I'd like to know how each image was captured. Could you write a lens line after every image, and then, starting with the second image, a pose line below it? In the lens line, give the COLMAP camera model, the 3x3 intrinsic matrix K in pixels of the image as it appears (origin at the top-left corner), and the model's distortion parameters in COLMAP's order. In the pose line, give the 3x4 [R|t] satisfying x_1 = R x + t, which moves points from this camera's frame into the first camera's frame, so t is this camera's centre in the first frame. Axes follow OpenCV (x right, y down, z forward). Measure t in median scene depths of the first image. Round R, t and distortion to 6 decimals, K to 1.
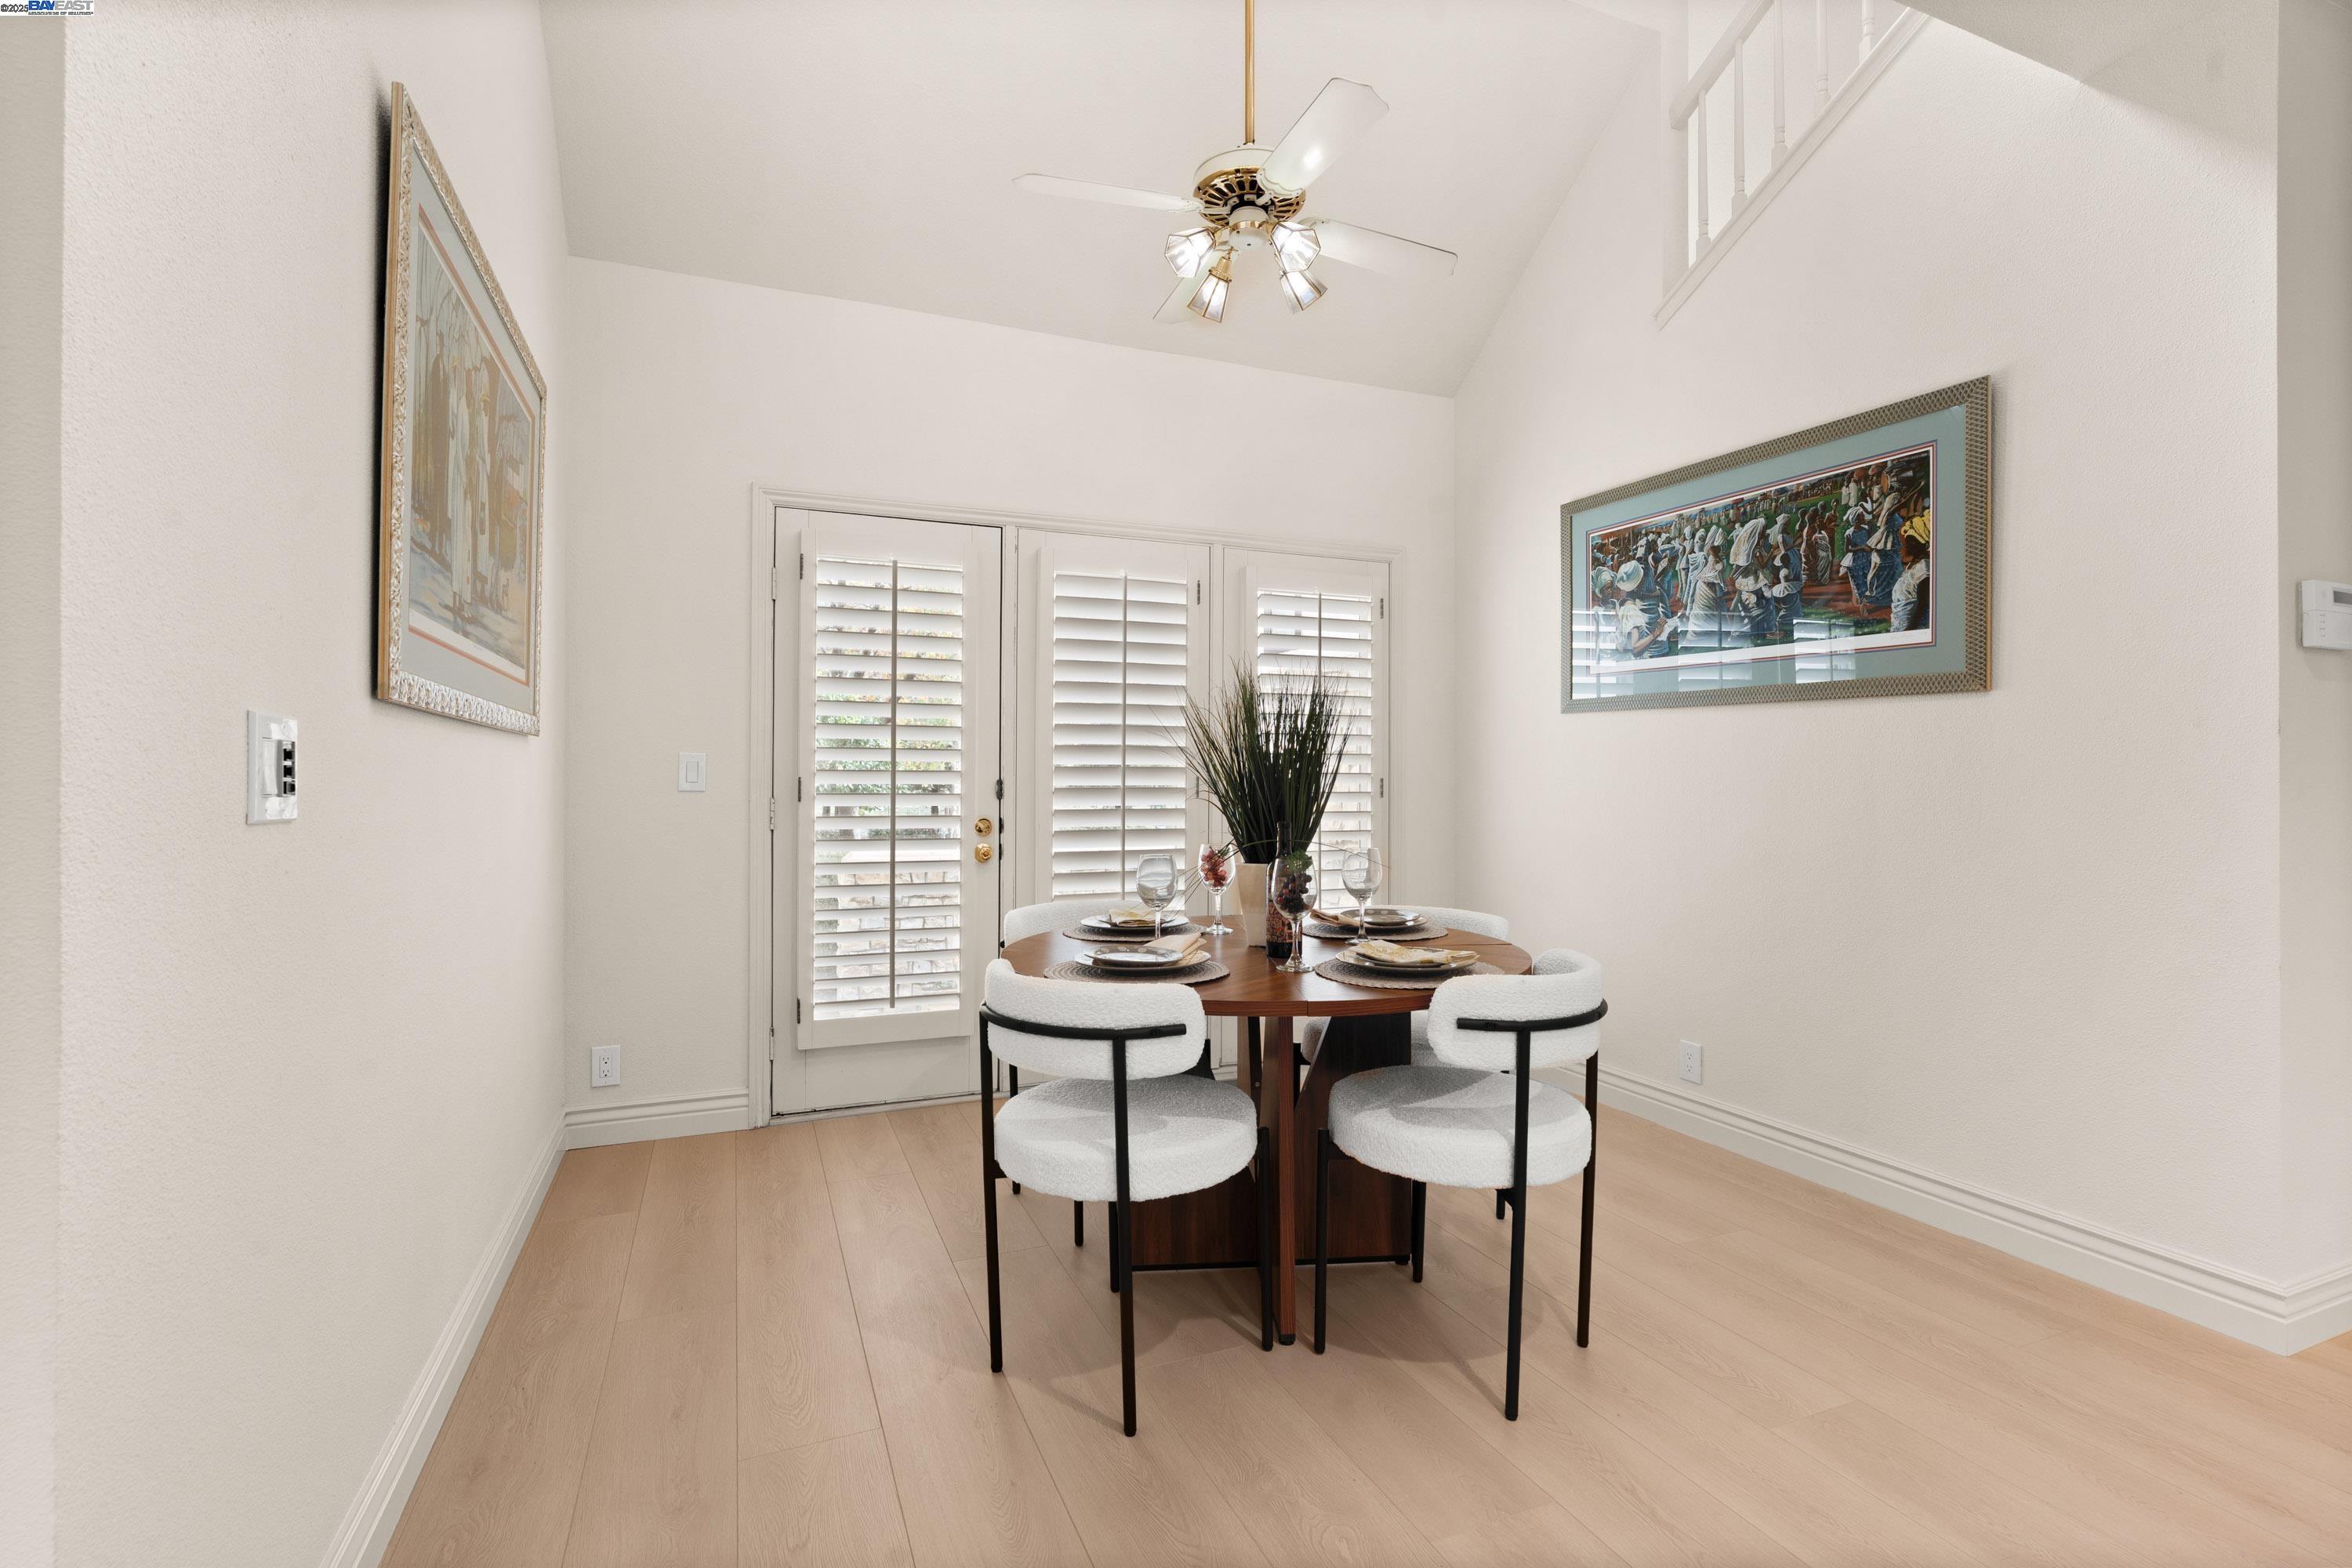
lens RADIAL K [[1070.9, 0, 1174.8], [0, 1070.9, 784.3], [0, 0, 1]] dist [-0.011033, 0.002166]
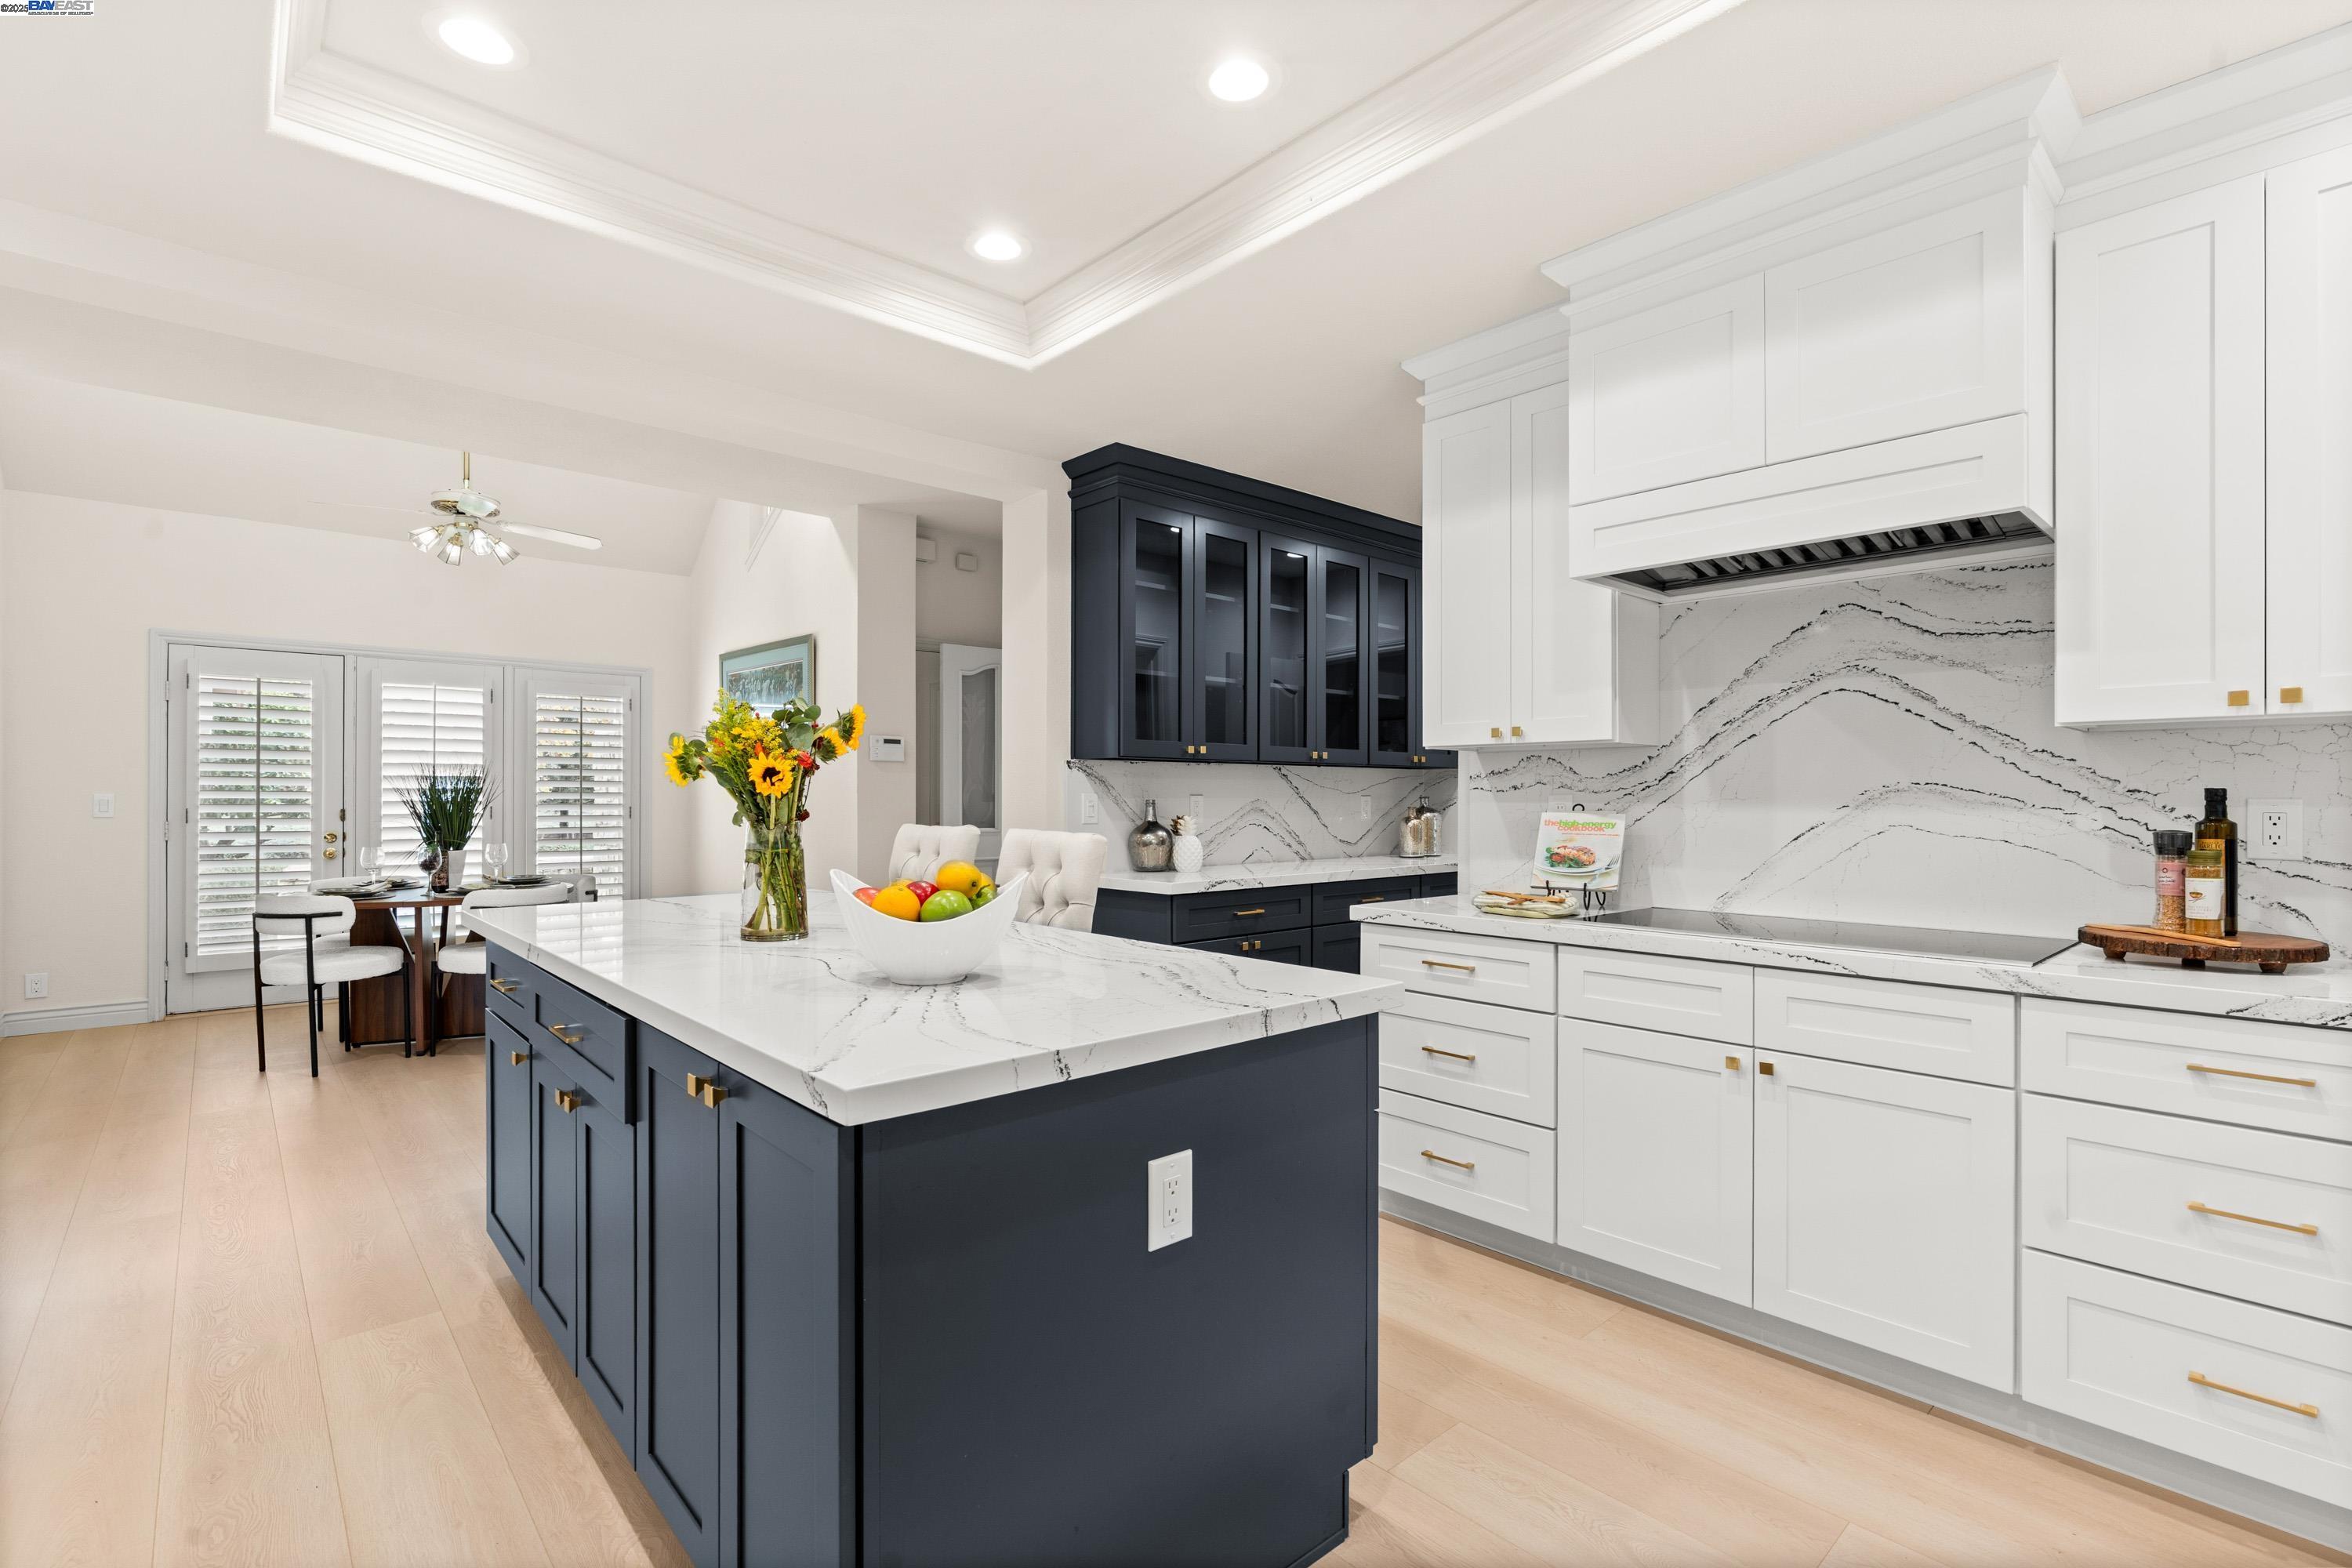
lens RADIAL K [[1070.9, 0, 1171.5], [0, 1070.9, 804.9], [0, 0, 1]] dist [-0.011033, 0.002166]
pose [[0.942753, -0.000874, 0.333491, 0.536298], [0.000153, 0.999998, 0.002190, -0.015442], [-0.333492, -0.002014, 0.942751, -1.055568]]
